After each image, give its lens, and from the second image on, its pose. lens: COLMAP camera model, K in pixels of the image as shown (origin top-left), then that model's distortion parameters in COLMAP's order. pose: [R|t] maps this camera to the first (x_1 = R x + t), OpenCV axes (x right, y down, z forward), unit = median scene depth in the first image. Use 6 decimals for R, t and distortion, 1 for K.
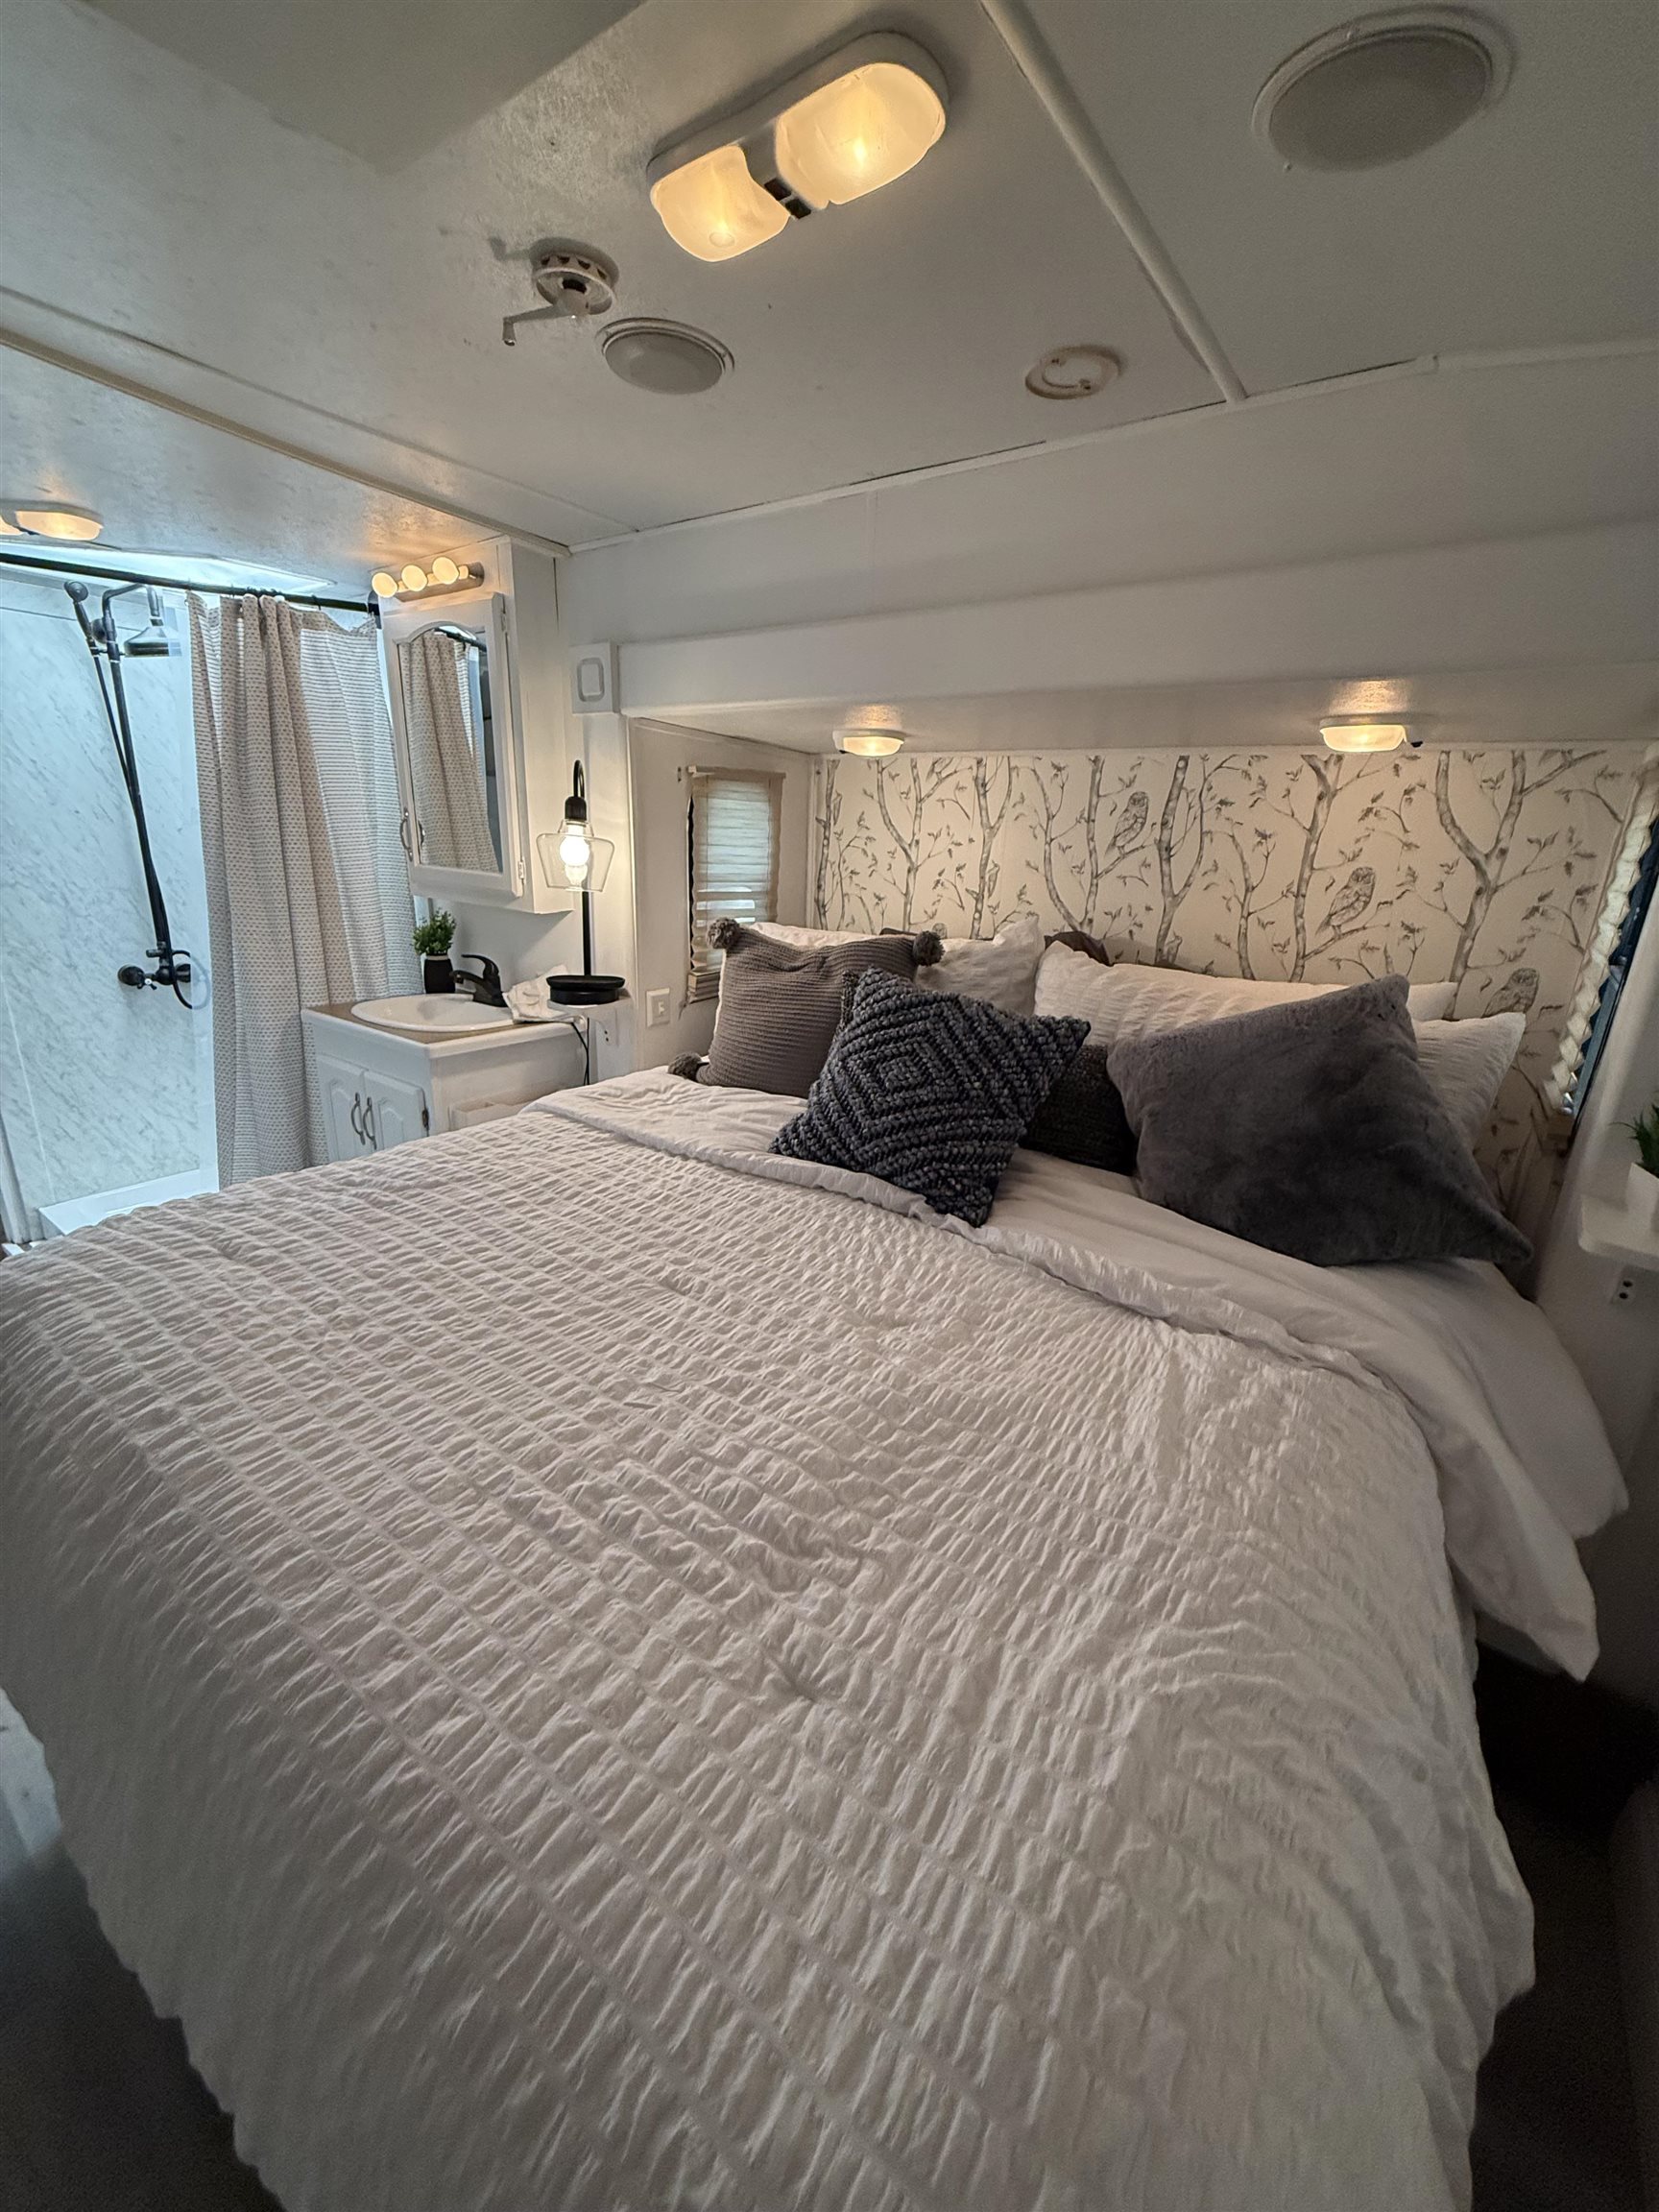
lens RADIAL K [[881.3, 0, 820.3], [0, 881.3, 1107.9], [0, 0, 1]] dist [0.003482, -0.000092]
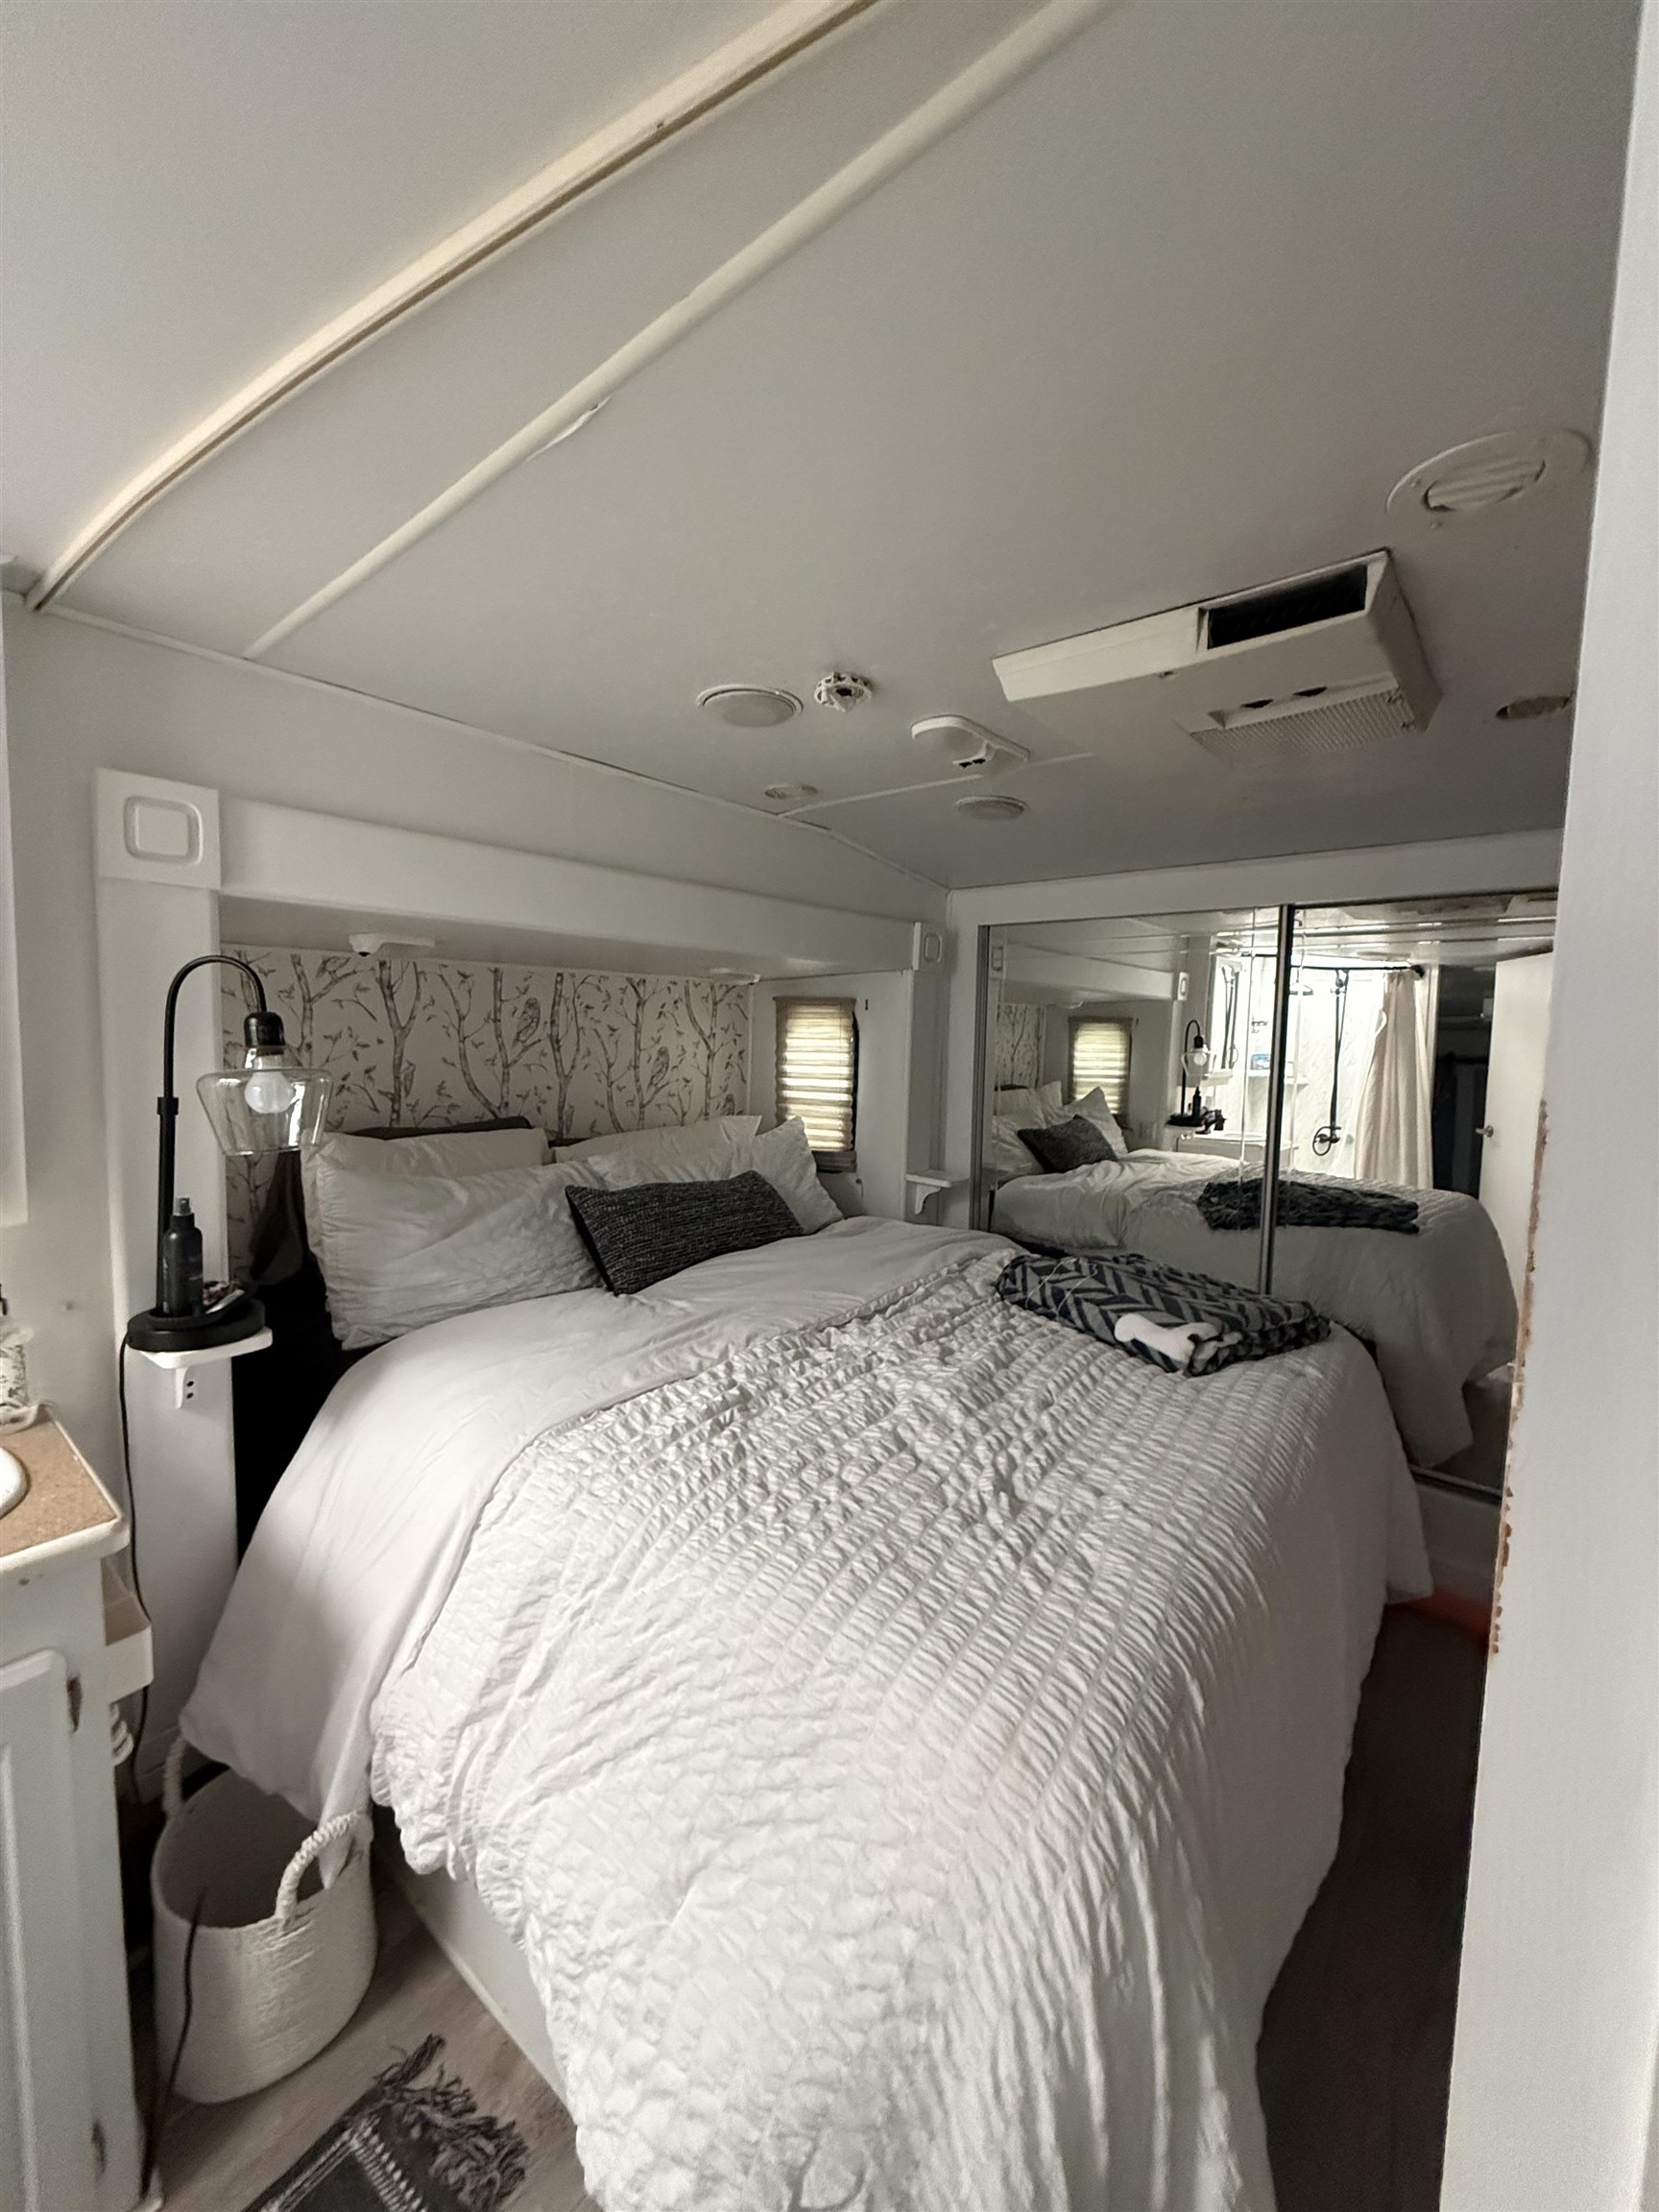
lens RADIAL K [[881.3, 0, 823.0], [0, 881.3, 1105.2], [0, 0, 1]] dist [0.003482, -0.000092]
pose [[0.056662, -0.127309, 0.990243, -0.997093], [0.286163, 0.952294, 0.106056, -0.265729], [-0.956504, 0.277362, 0.090390, 0.624614]]
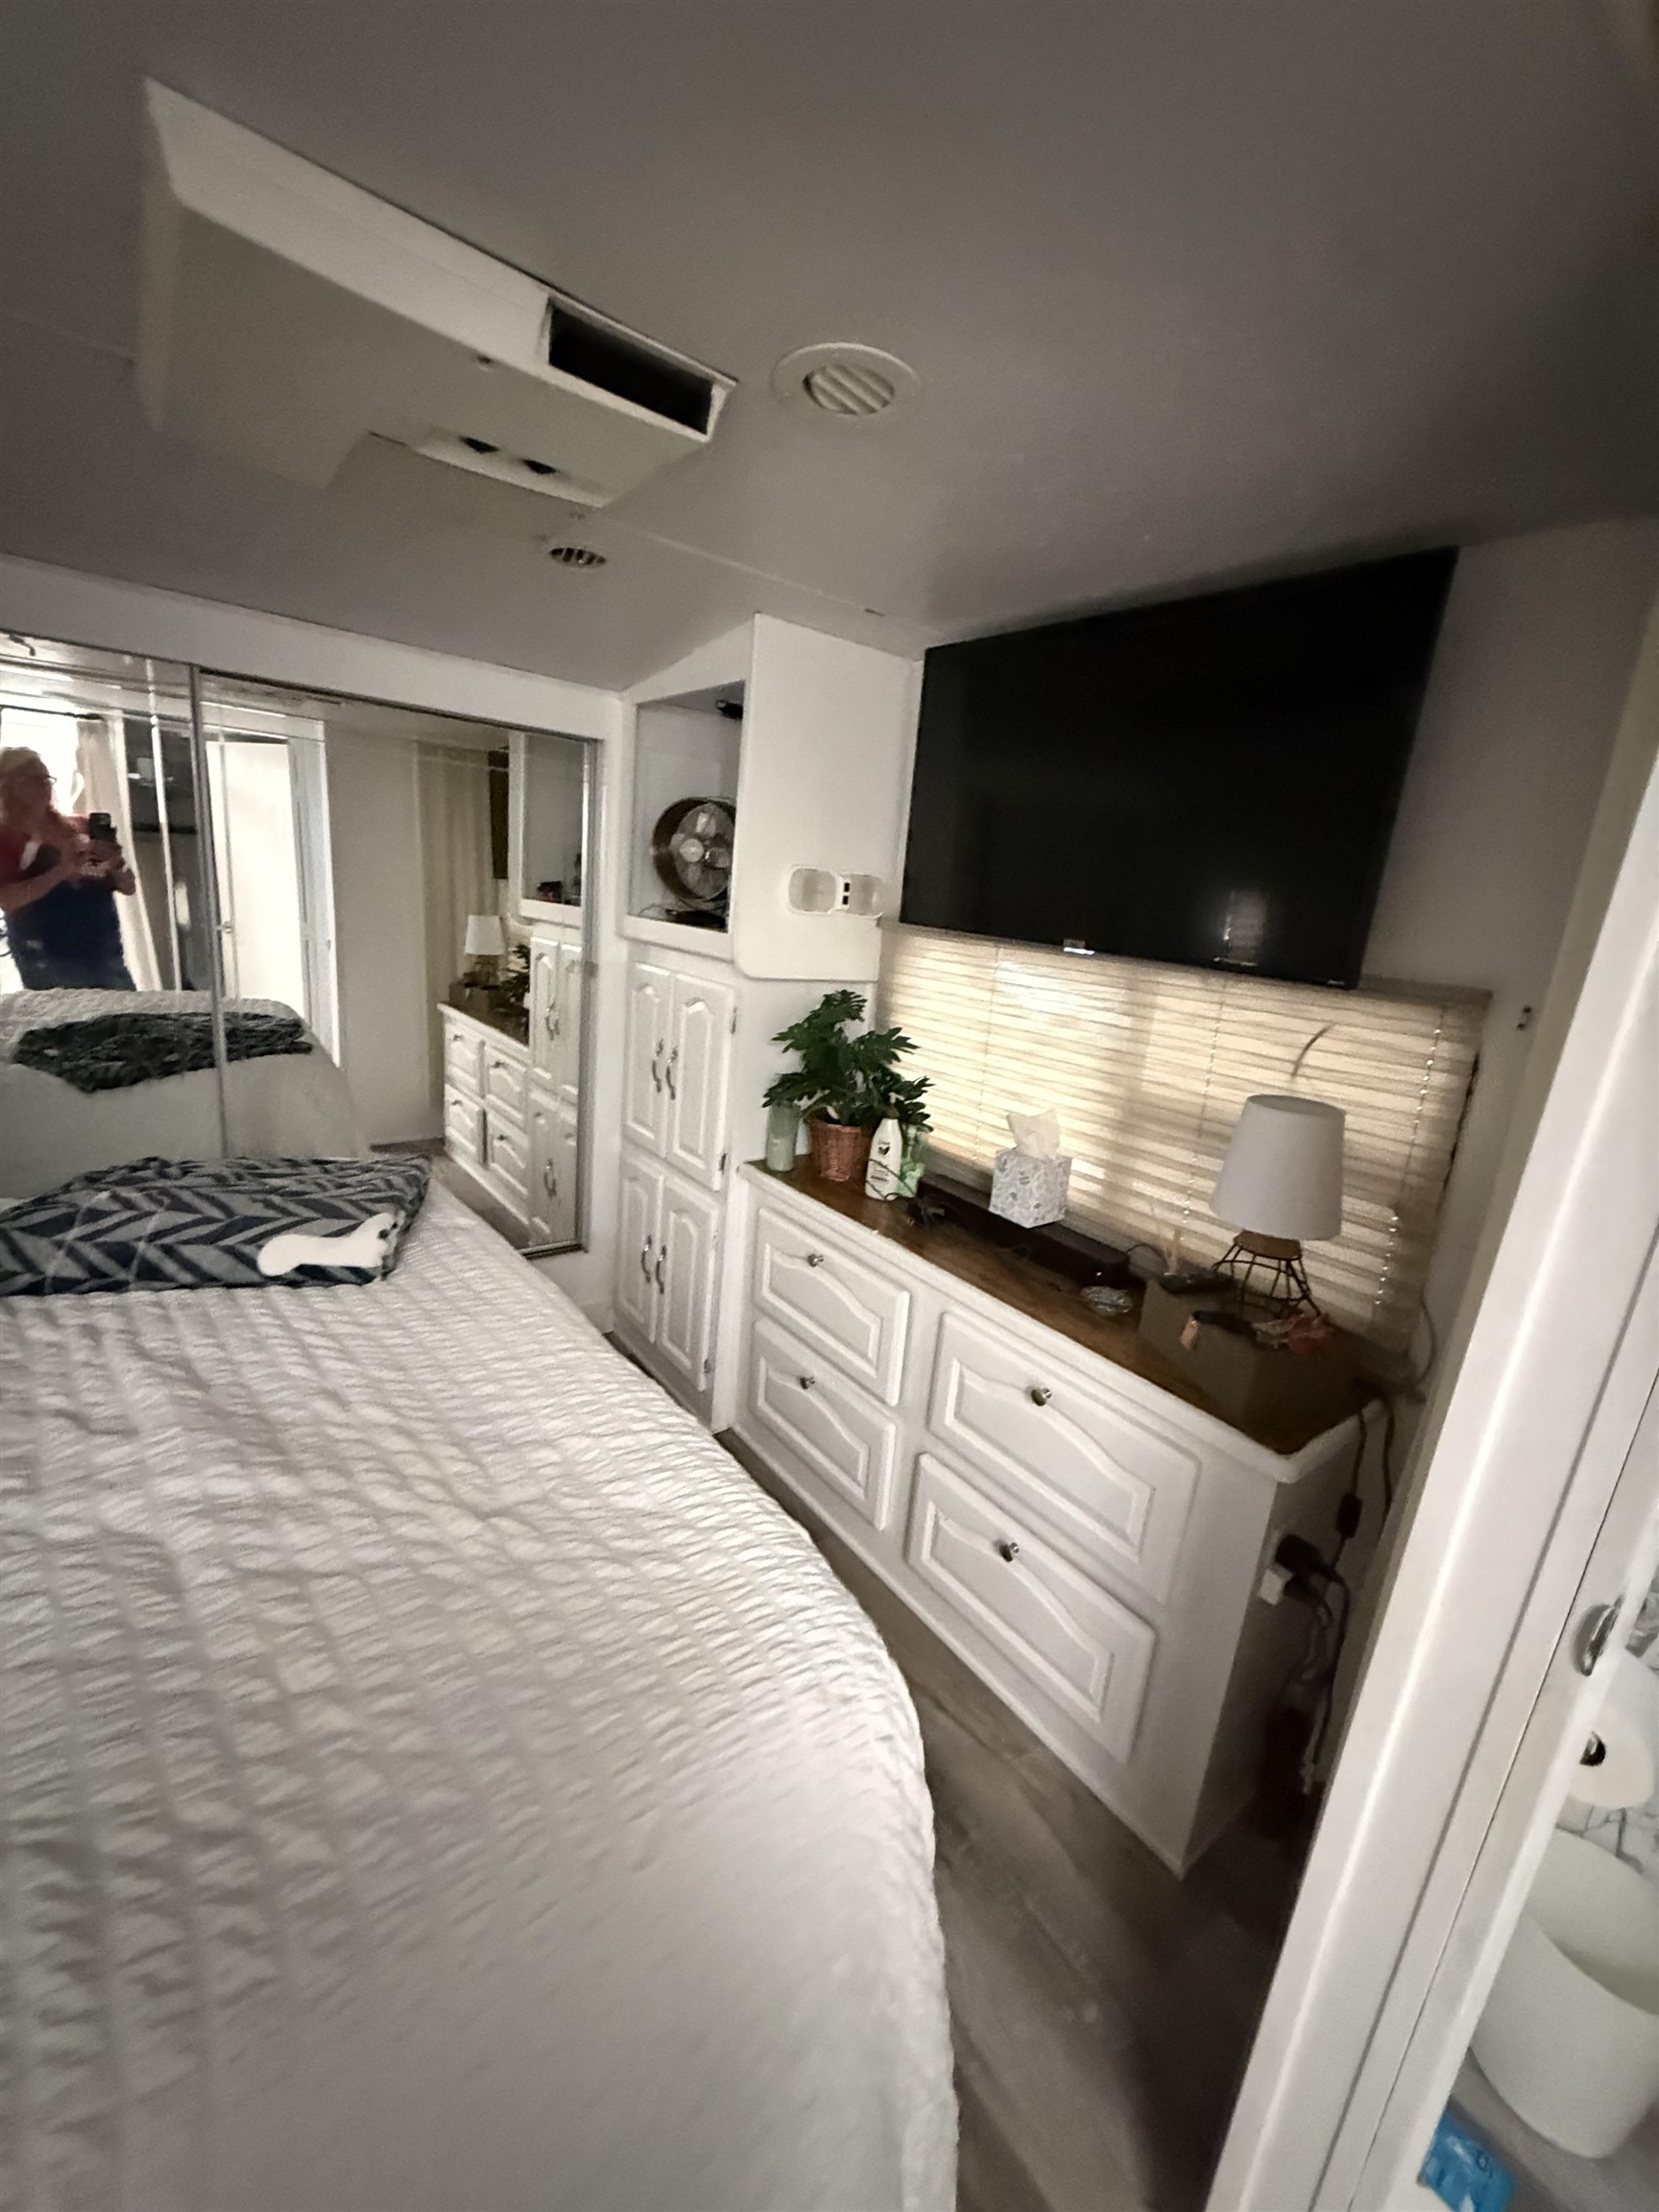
lens RADIAL K [[881.3, 0, 832.4], [0, 881.3, 1102.9], [0, 0, 1]] dist [0.003482, -0.000092]
pose [[-0.955911, -0.189261, 0.224531, -0.651061], [-0.045316, 0.850519, 0.523988, -0.346784], [-0.290138, 0.490711, -0.821598, 0.858327]]
